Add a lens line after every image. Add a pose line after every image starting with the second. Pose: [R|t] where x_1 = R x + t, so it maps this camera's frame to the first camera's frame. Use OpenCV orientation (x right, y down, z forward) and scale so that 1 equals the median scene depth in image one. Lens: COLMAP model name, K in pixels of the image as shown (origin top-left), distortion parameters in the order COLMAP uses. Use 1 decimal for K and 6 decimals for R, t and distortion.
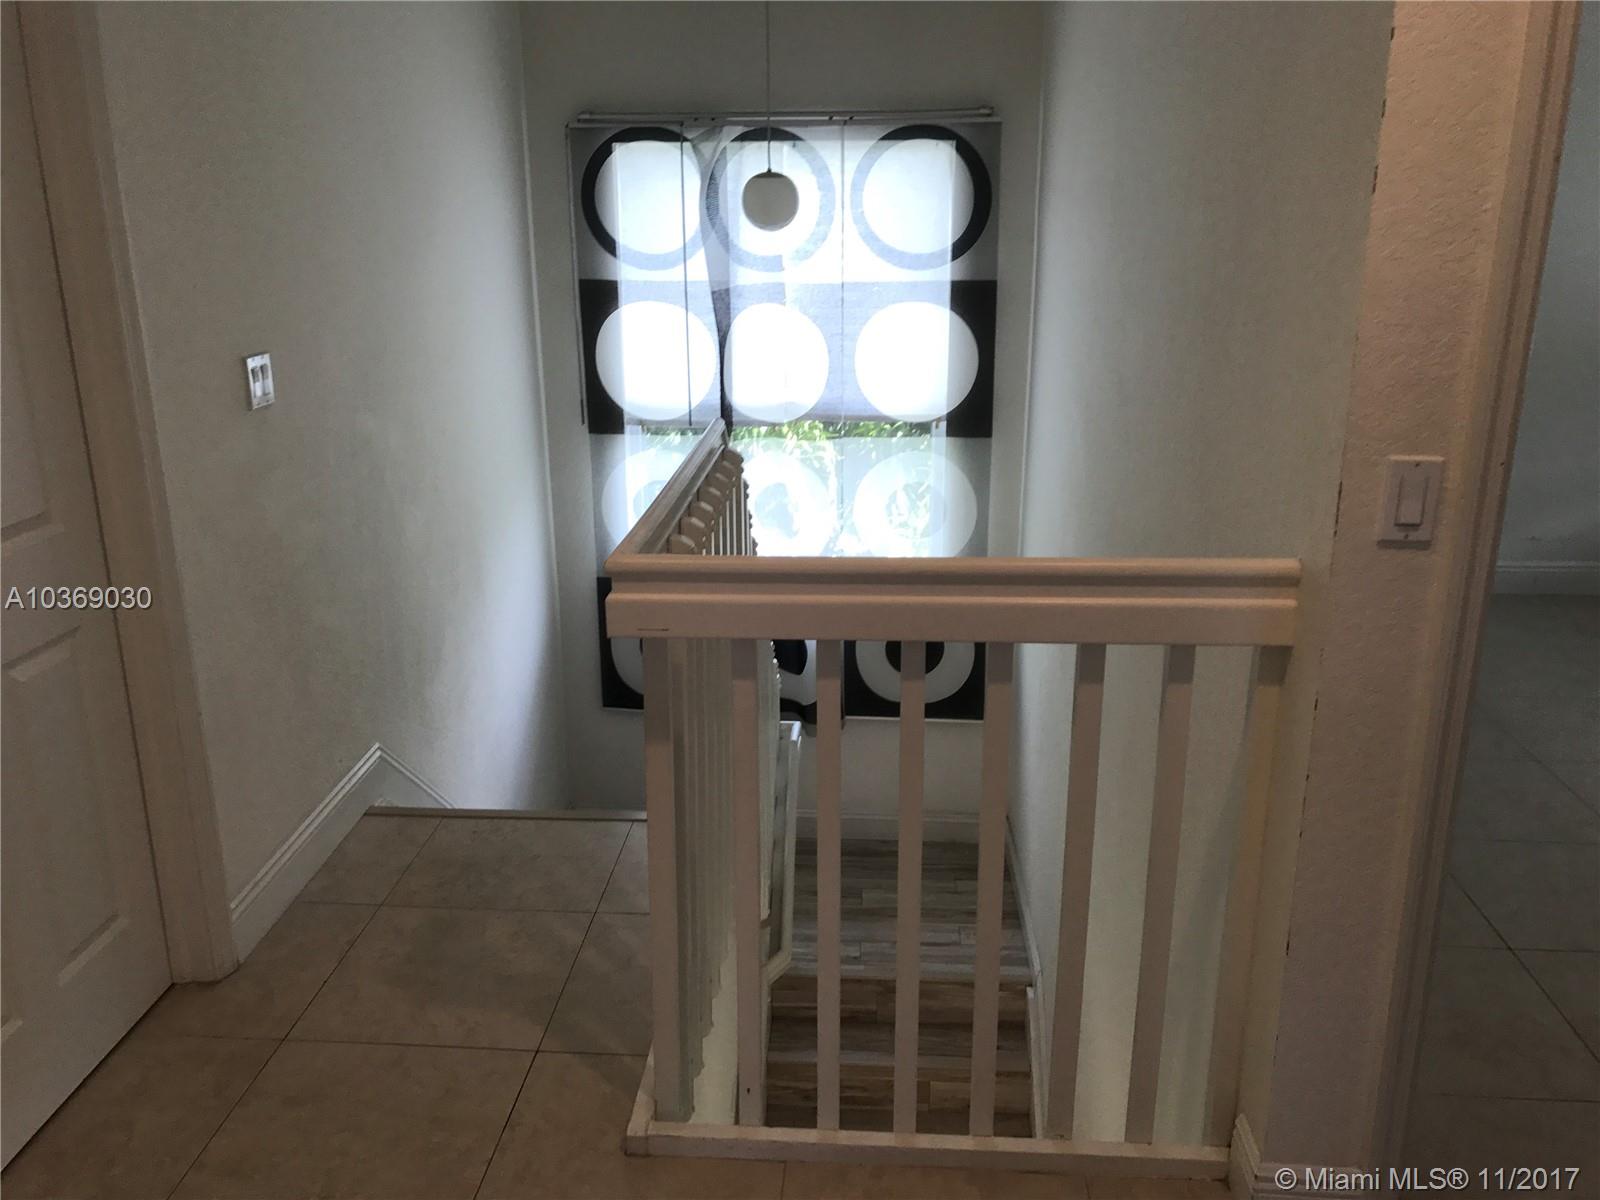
lens RADIAL K [[1251.3, 0, 800.0], [0, 1251.3, 600.0], [0, 0, 1]] dist [0.000896, -0.004143]
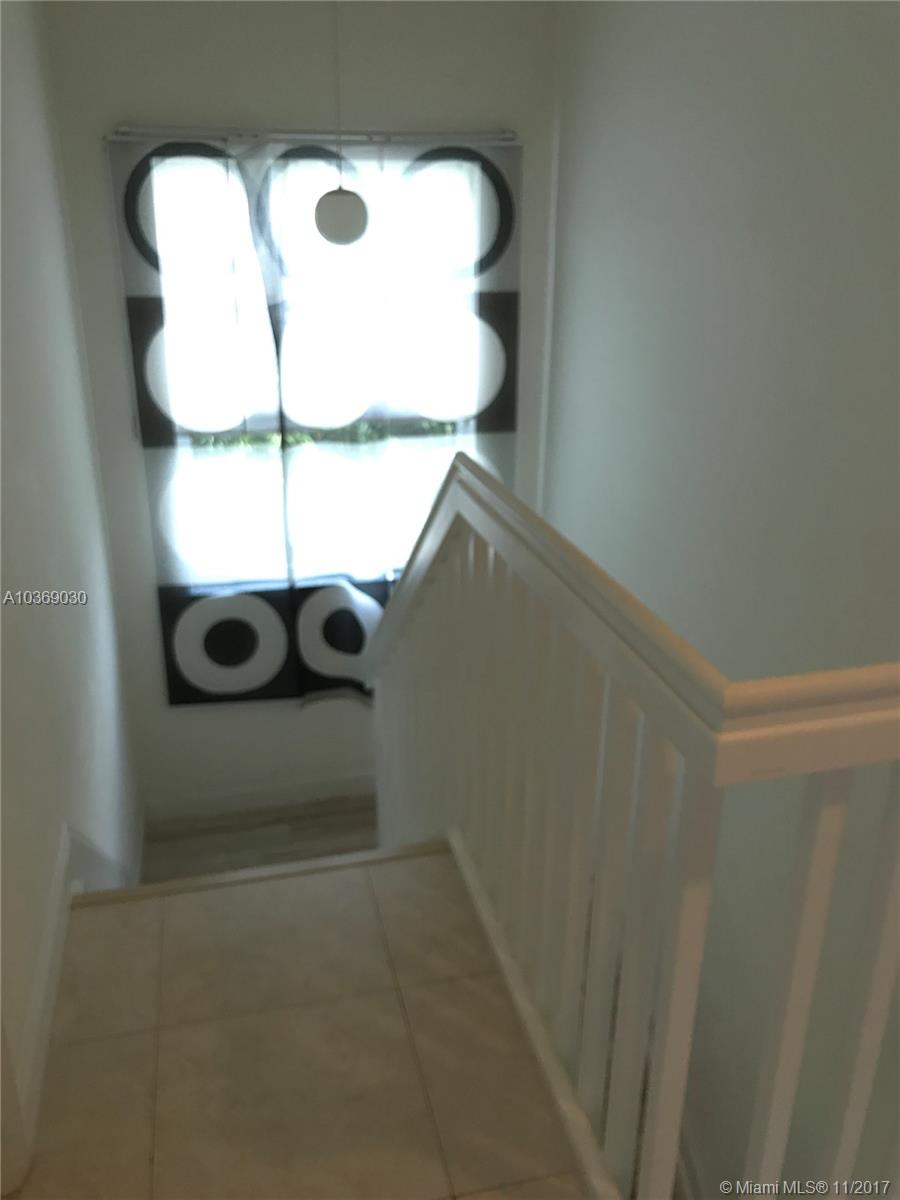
lens RADIAL K [[979.9, 0, 453.8], [0, 979.9, 594.6], [0, 0, 1]] dist [0.028048, -0.018790]
pose [[0.957528, -0.098684, 0.270929, -0.168628], [0.082905, 0.994158, 0.069109, -0.053310], [-0.276166, -0.043712, 0.960115, 0.163969]]
